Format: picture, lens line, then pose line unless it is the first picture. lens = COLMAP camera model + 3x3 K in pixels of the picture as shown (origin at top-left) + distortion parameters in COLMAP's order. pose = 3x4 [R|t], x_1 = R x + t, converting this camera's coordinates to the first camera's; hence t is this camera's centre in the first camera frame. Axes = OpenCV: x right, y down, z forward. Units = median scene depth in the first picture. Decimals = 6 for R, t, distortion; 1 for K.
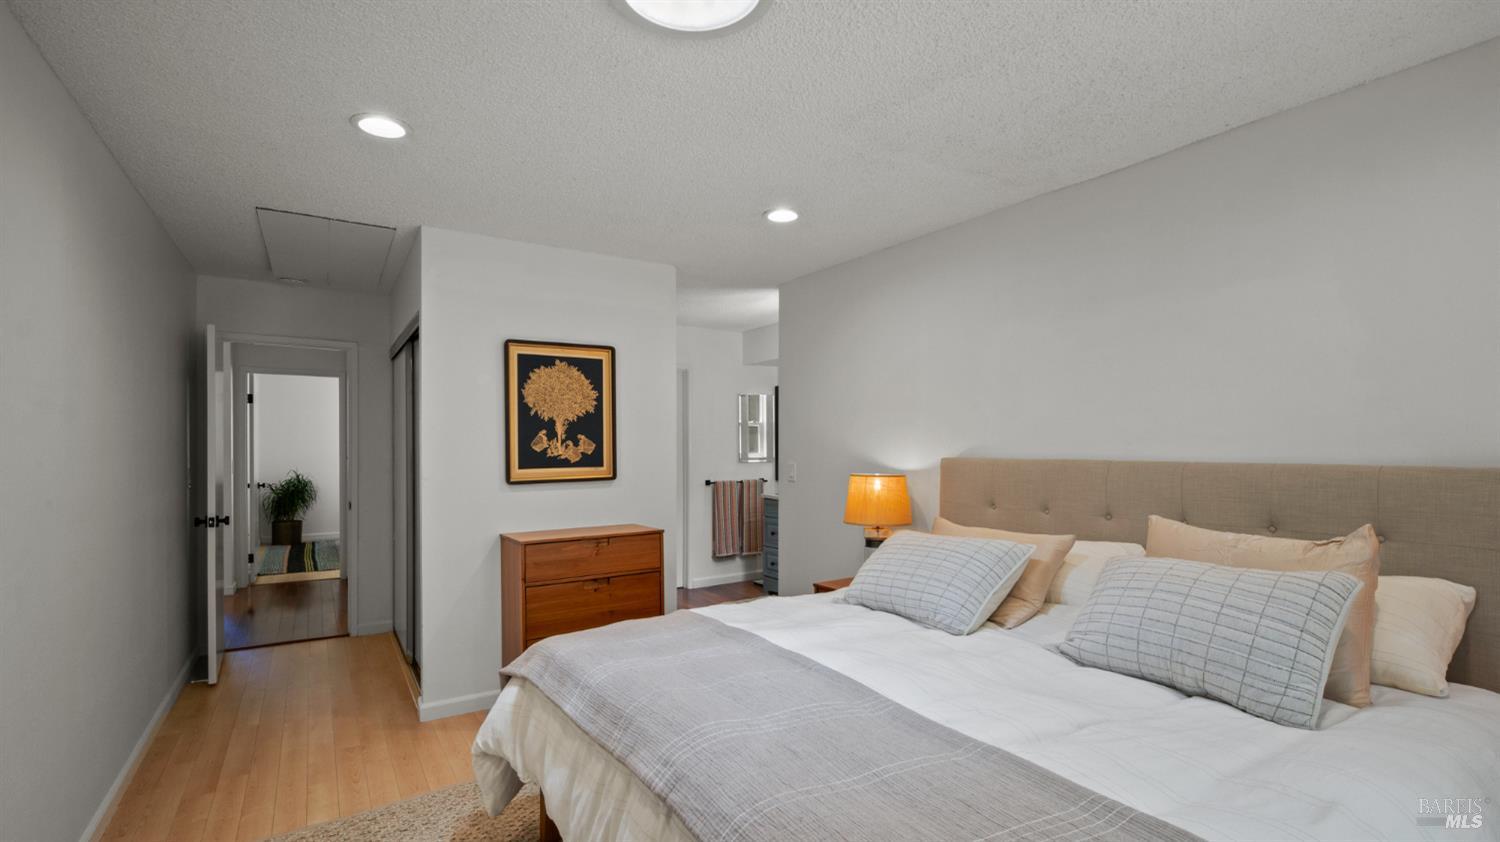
lens RADIAL K [[682.9, 0, 750.6], [0, 682.9, 452.5], [0, 0, 1]] dist [0.010265, -0.000112]
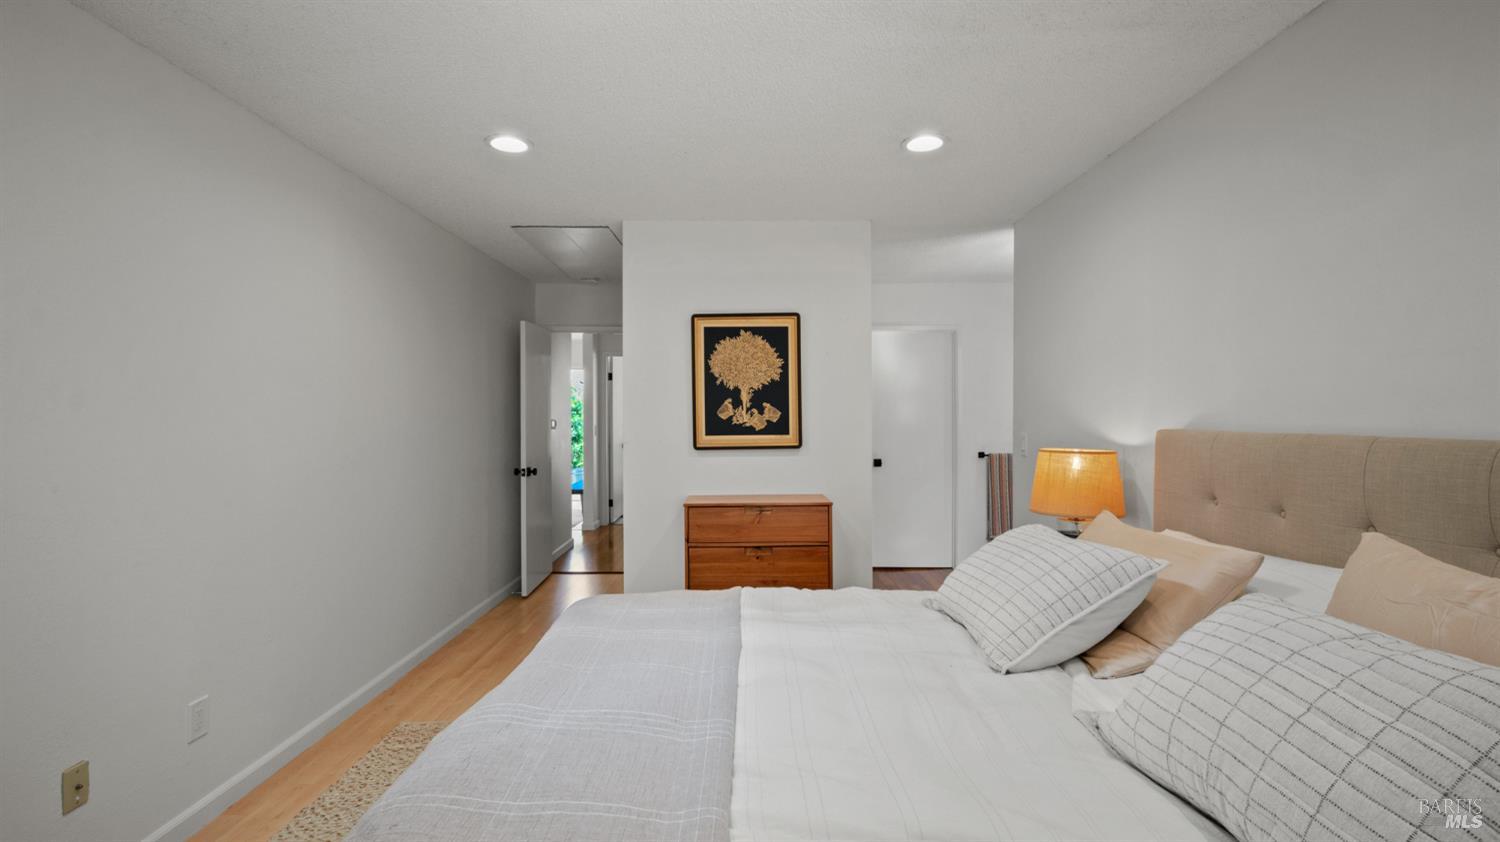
lens RADIAL K [[678.4, 0, 750.0], [0, 678.4, 421.0], [0, 0, 1]] dist [0.009879, -0.000167]
pose [[0.847099, 0.005259, -0.531408, 0.274733], [-0.005176, 0.999985, 0.001644, -0.000471], [0.531409, 0.001358, 0.847114, 0.142217]]
